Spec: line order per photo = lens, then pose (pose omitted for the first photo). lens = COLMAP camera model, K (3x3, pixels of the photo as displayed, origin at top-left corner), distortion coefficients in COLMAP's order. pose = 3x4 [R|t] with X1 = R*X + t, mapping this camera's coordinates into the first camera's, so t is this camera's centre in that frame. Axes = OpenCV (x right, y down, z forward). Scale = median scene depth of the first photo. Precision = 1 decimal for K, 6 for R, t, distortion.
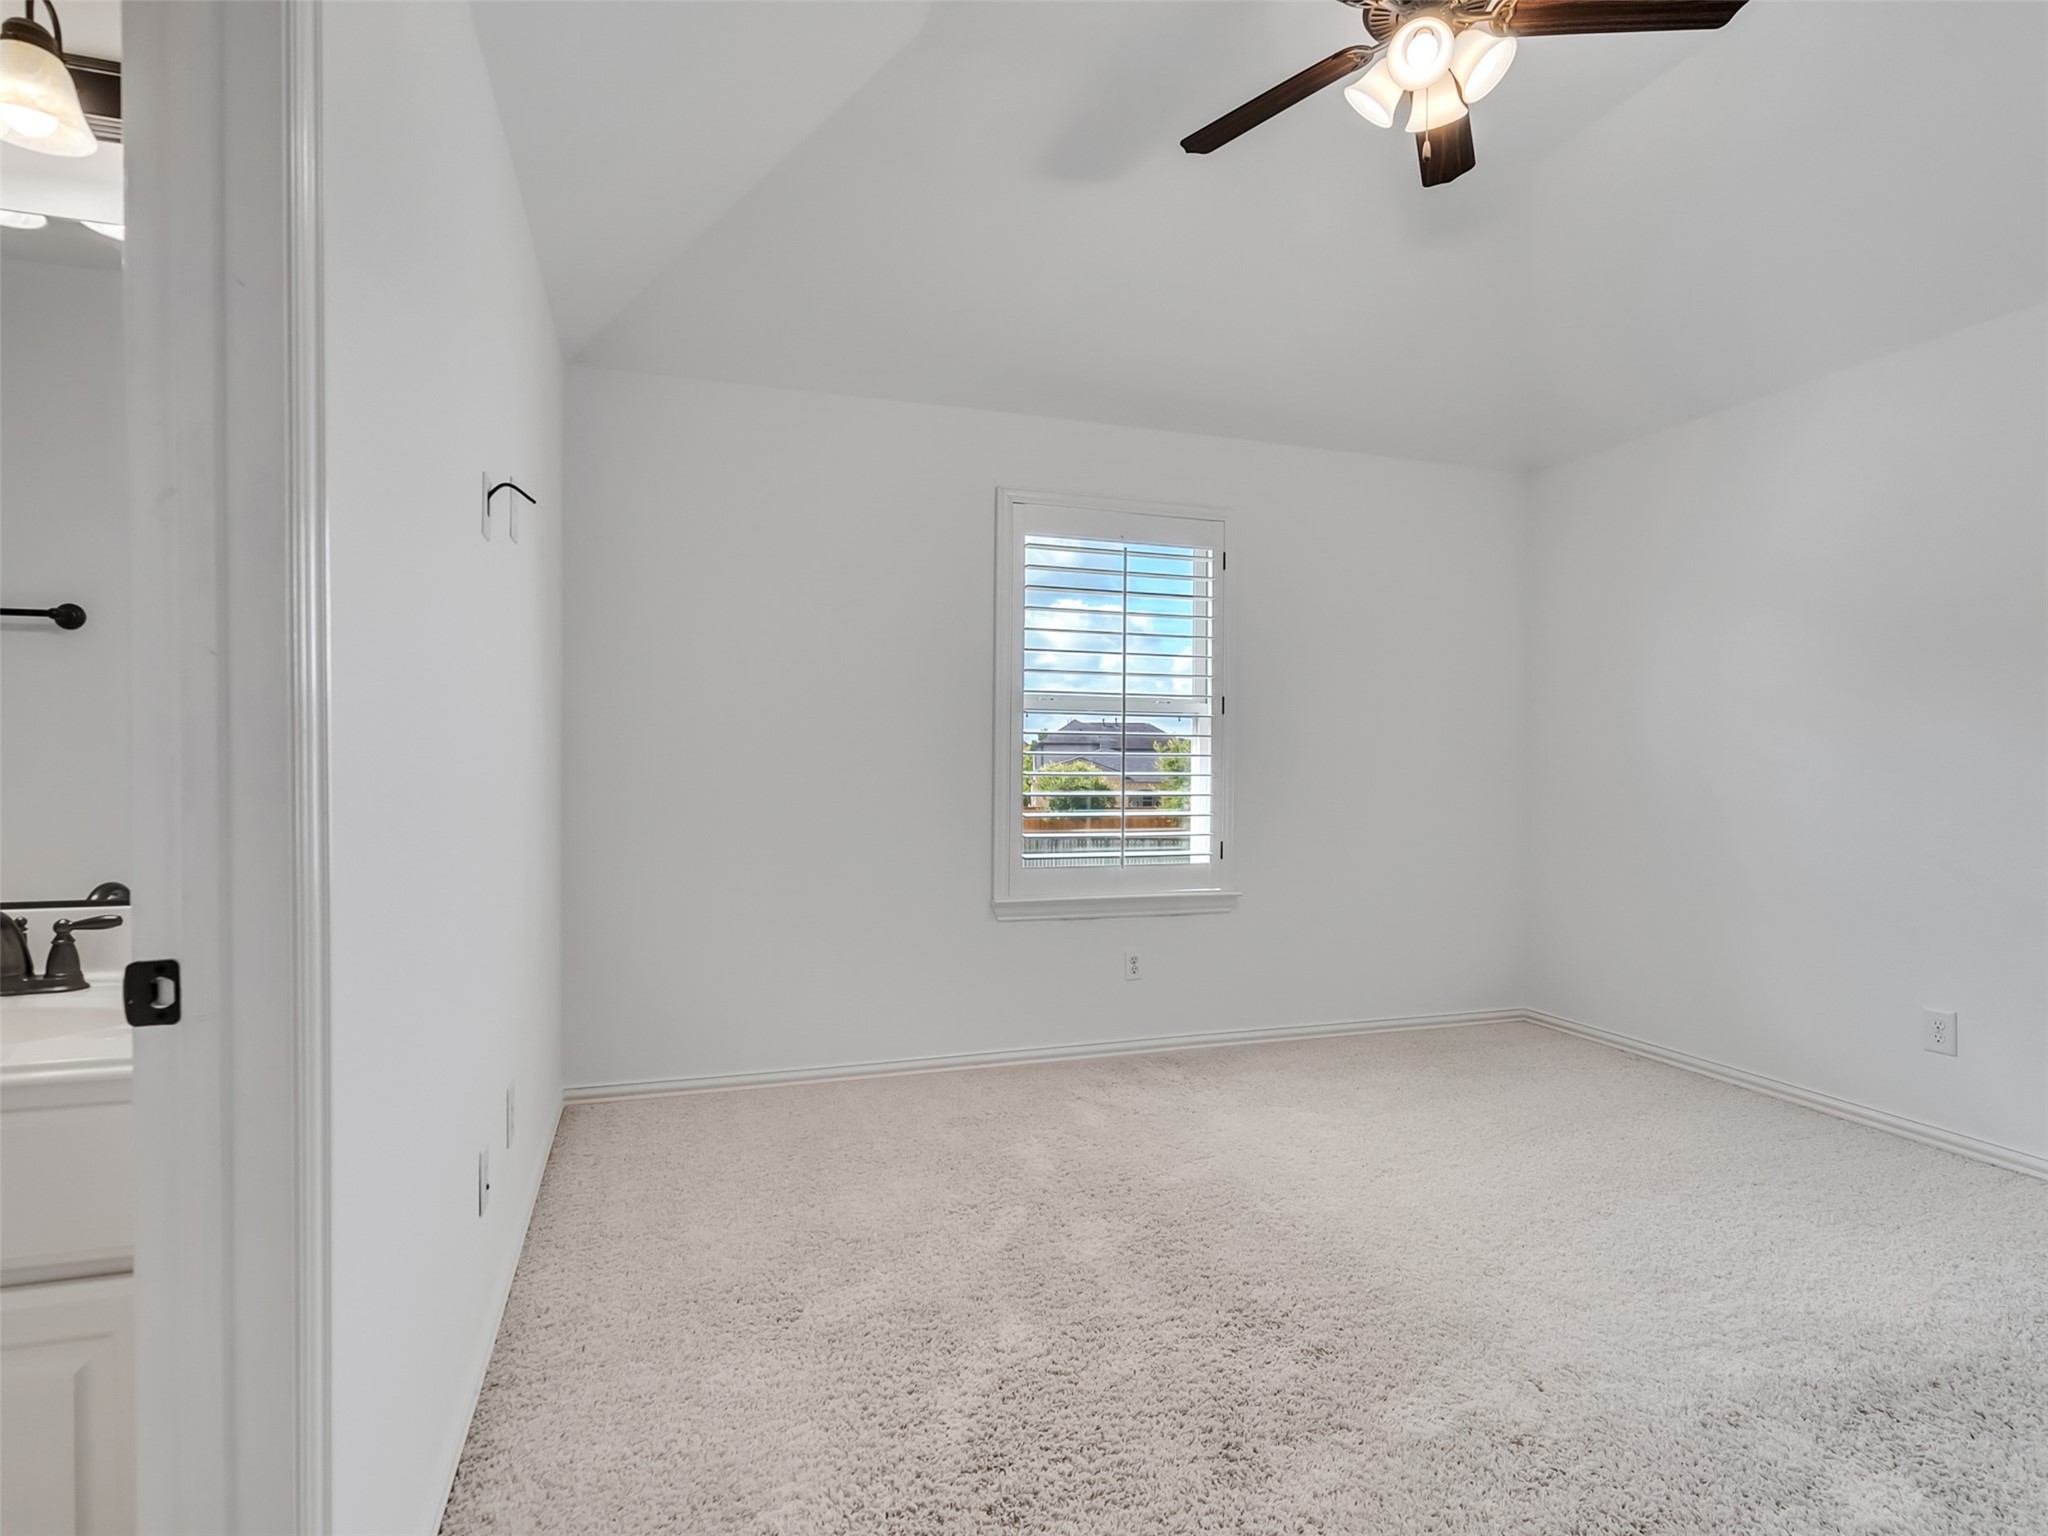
lens RADIAL K [[1043.6, 0, 1027.1], [0, 1043.6, 790.2], [0, 0, 1]] dist [-0.018593, -0.000866]
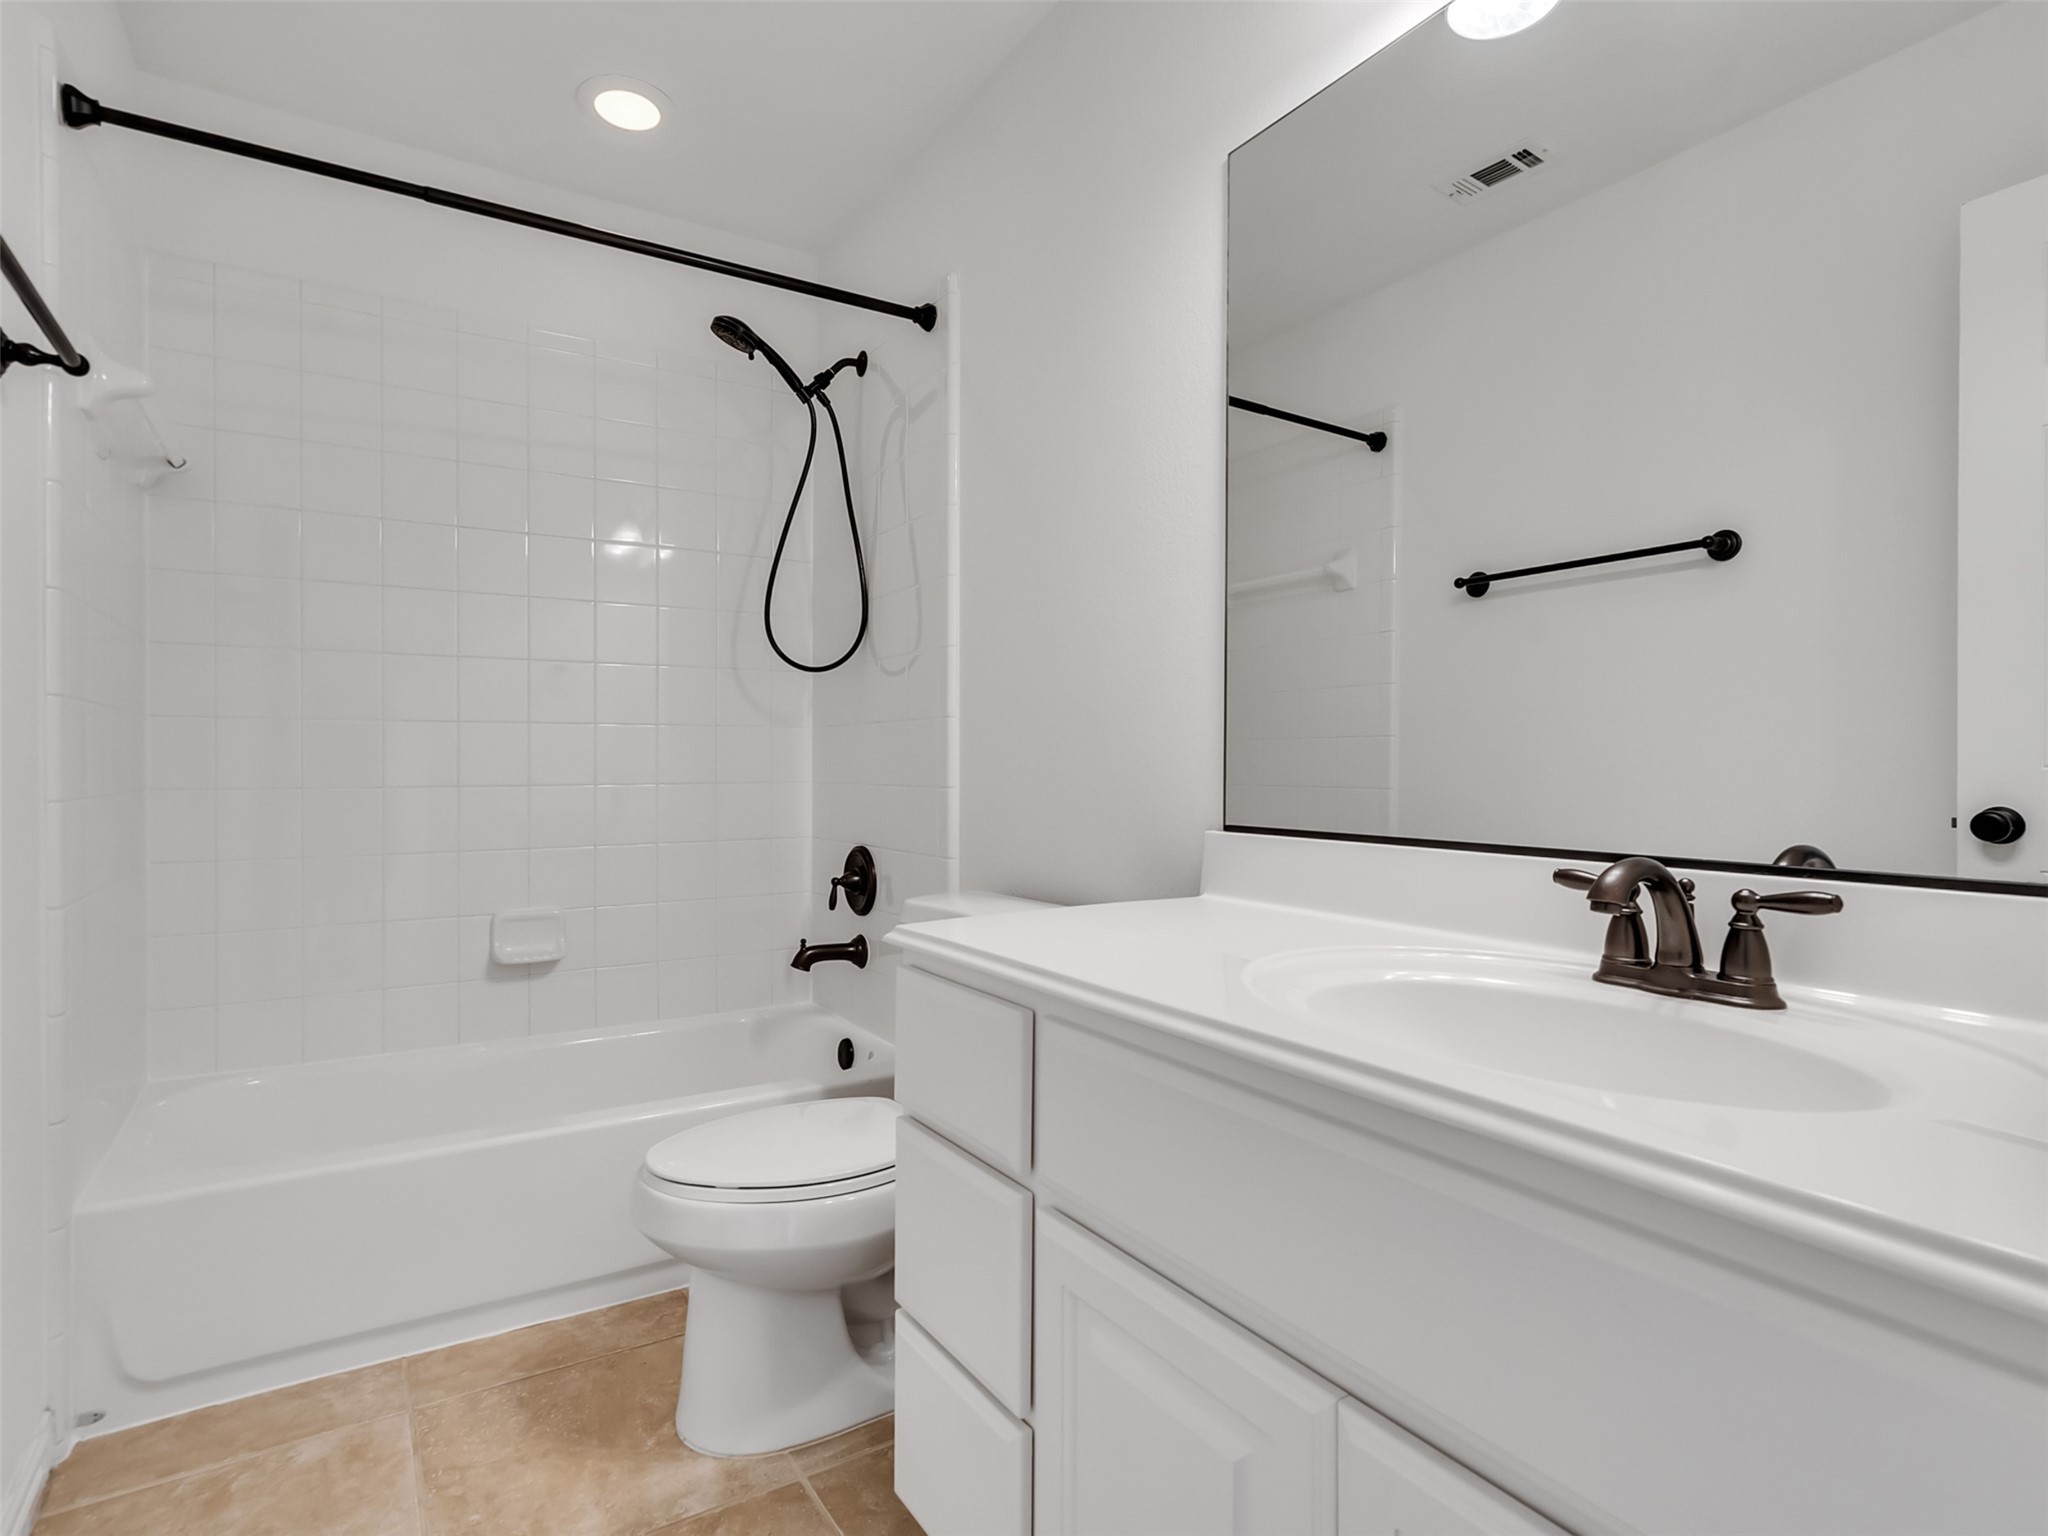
lens RADIAL K [[1043.6, 0, 1020.6], [0, 1043.6, 780.3], [0, 0, 1]] dist [-0.018593, -0.000866]
pose [[0.241759, 0.014832, -0.970223, -0.435995], [-0.021800, 0.999714, 0.009851, 0.062432], [0.970091, 0.018770, 0.242013, 0.415690]]
